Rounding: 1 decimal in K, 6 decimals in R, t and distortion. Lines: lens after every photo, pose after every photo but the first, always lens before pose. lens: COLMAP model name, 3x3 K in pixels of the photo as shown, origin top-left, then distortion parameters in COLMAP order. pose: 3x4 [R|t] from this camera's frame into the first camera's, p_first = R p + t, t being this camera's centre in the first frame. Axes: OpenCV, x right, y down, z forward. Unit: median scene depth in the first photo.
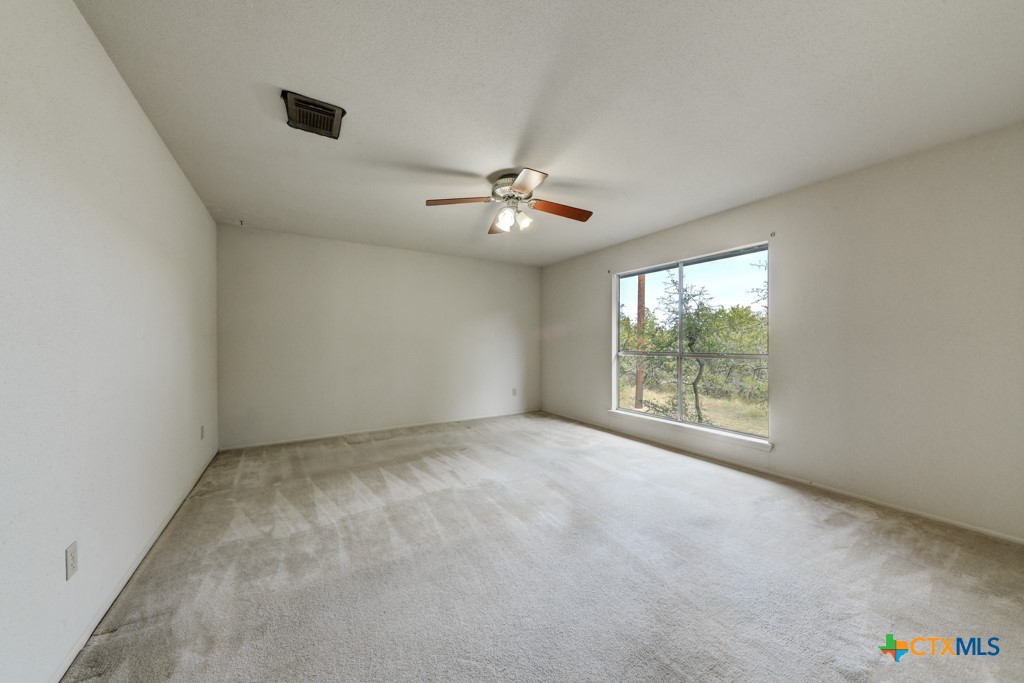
lens RADIAL K [[355.3, 0, 514.8], [0, 355.3, 342.5], [0, 0, 1]] dist [0.002290, 0.000079]
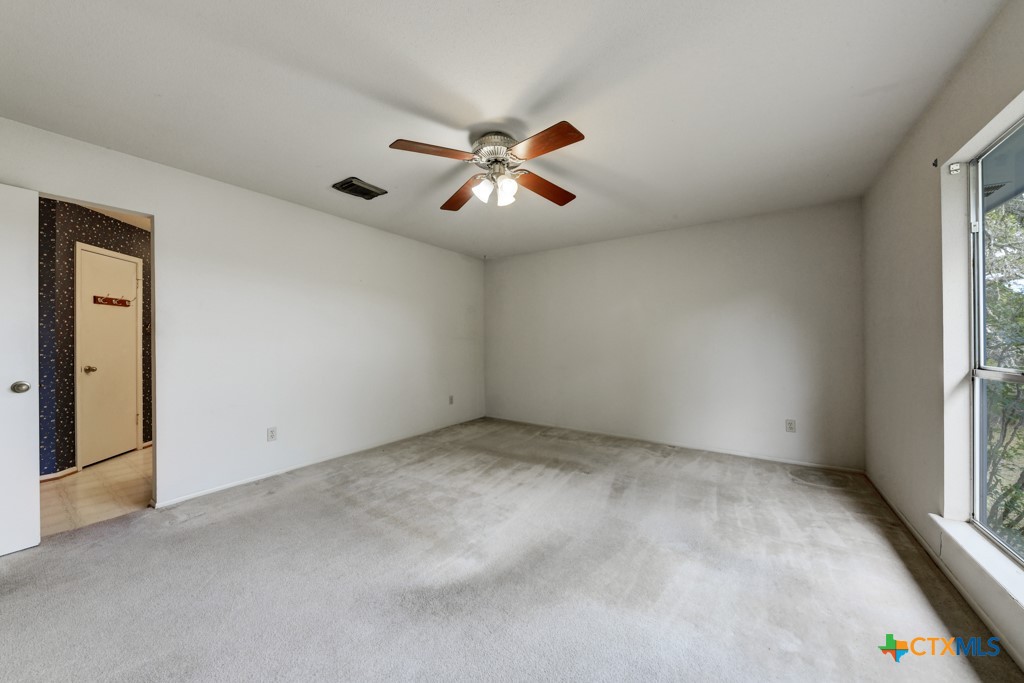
lens RADIAL K [[355.3, 0, 514.0], [0, 355.3, 342.1], [0, 0, 1]] dist [0.002290, 0.000079]
pose [[0.402996, -0.003474, -0.915195, 0.540104], [-0.003216, 0.999981, -0.005212, 0.008440], [0.915196, 0.005043, 0.402977, 0.527525]]
